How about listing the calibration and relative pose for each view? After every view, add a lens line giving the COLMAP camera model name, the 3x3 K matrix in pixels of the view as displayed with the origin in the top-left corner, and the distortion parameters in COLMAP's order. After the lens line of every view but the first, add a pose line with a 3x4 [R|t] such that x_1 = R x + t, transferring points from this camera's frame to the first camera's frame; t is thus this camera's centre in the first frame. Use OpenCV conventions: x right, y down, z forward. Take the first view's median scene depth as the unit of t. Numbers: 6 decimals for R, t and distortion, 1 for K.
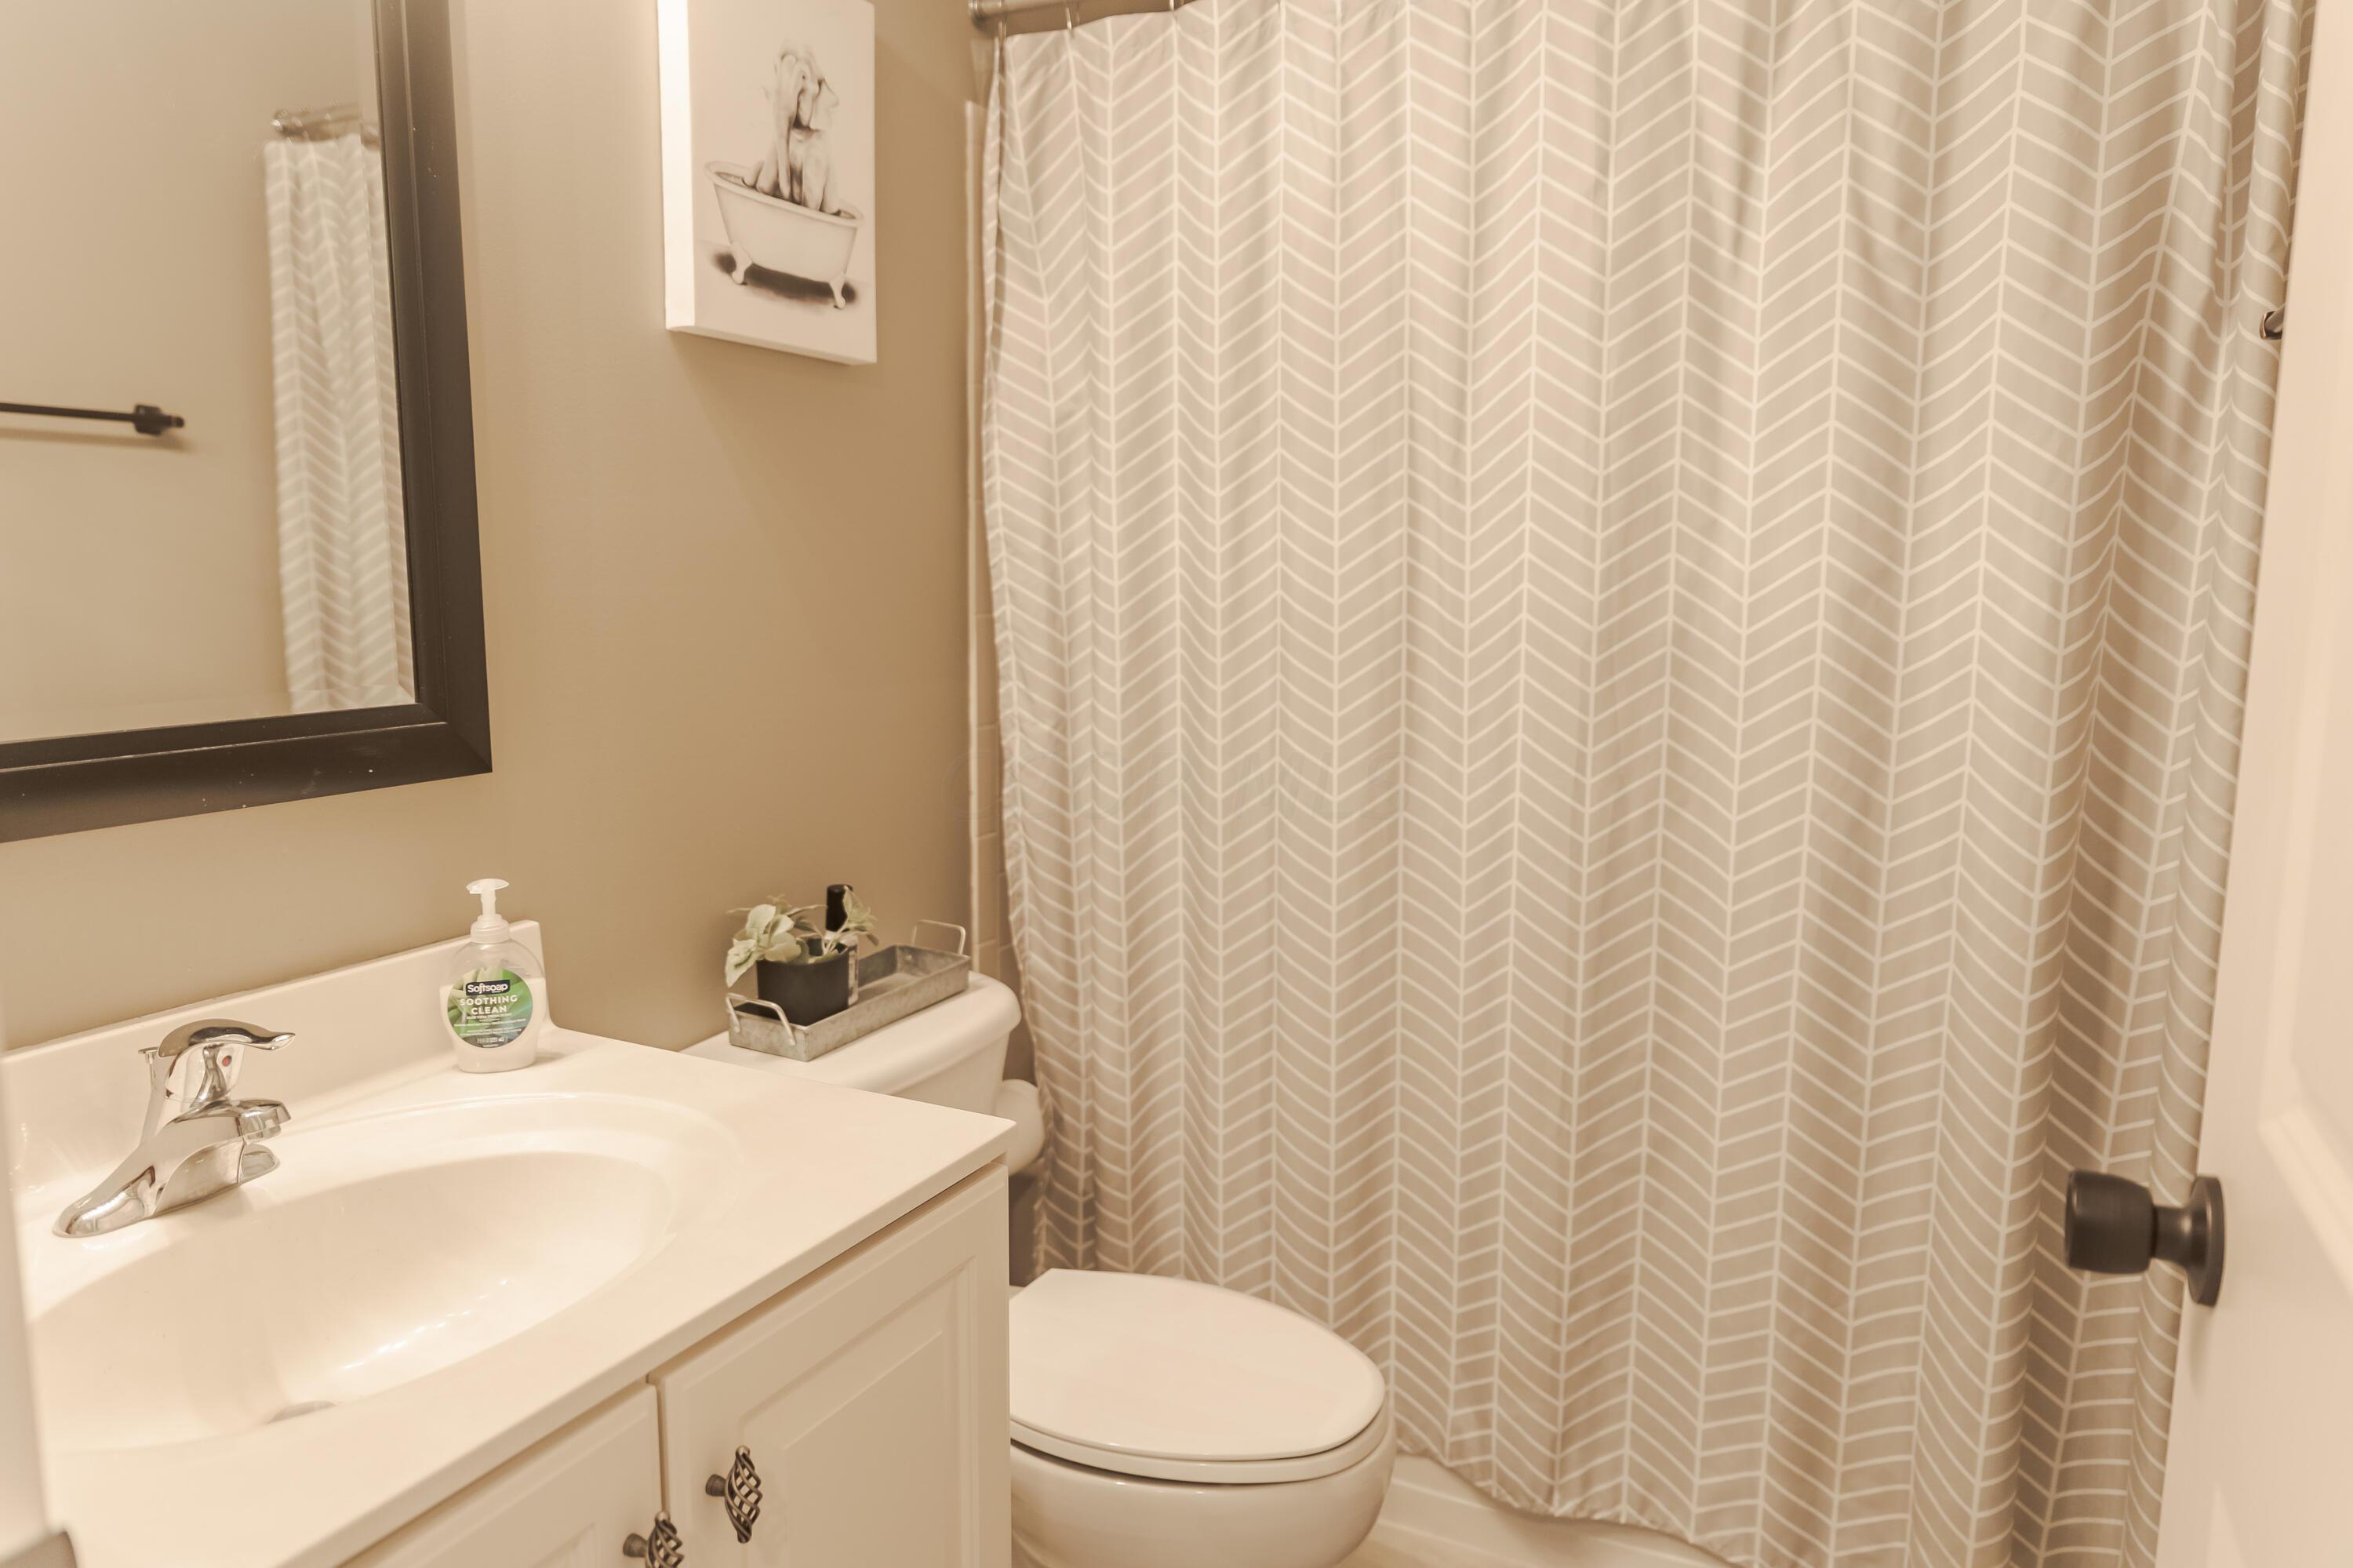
lens RADIAL K [[1575.6, 0, 1161.8], [0, 1575.6, 791.1], [0, 0, 1]] dist [-0.000400, 0.001000]
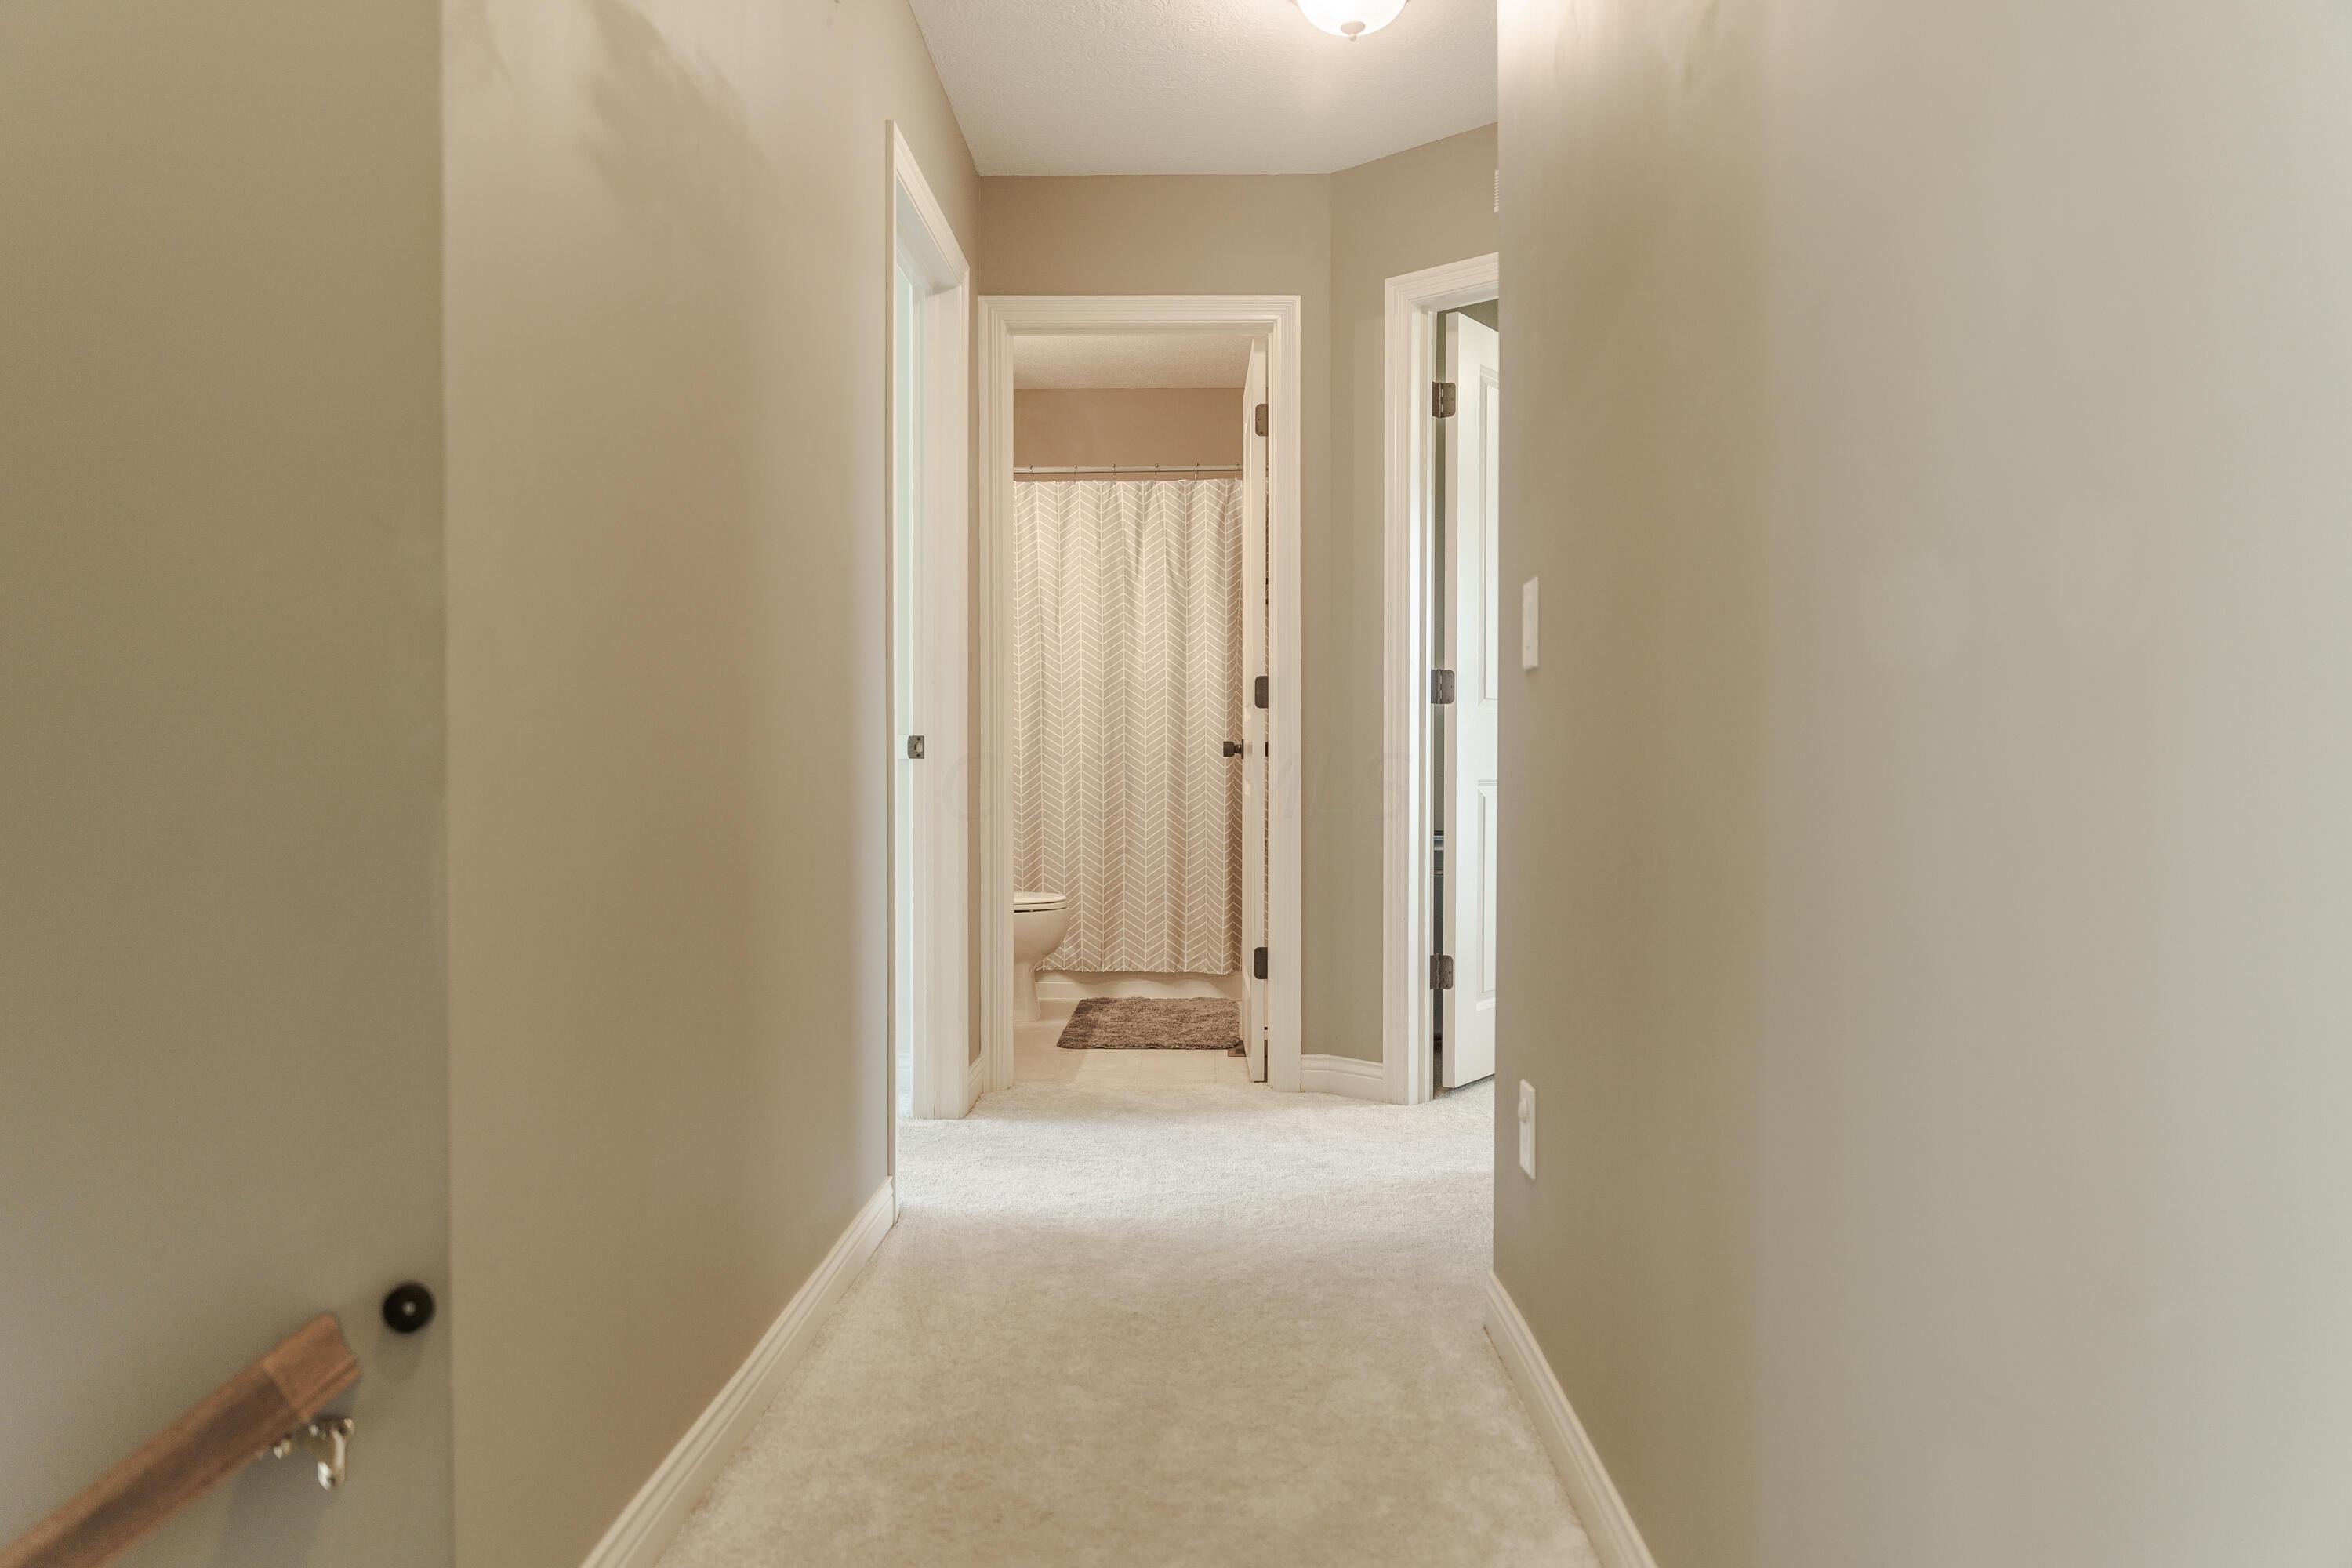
lens RADIAL K [[1574.9, 0, 1179.5], [0, 1574.9, 782.9], [0, 0, 1]] dist [-0.000400, 0.001000]
pose [[0.907951, -0.010835, 0.418935, -0.976132], [0.065382, 0.991087, -0.116070, 0.509169], [-0.413944, 0.132776, 0.900567, -2.034127]]
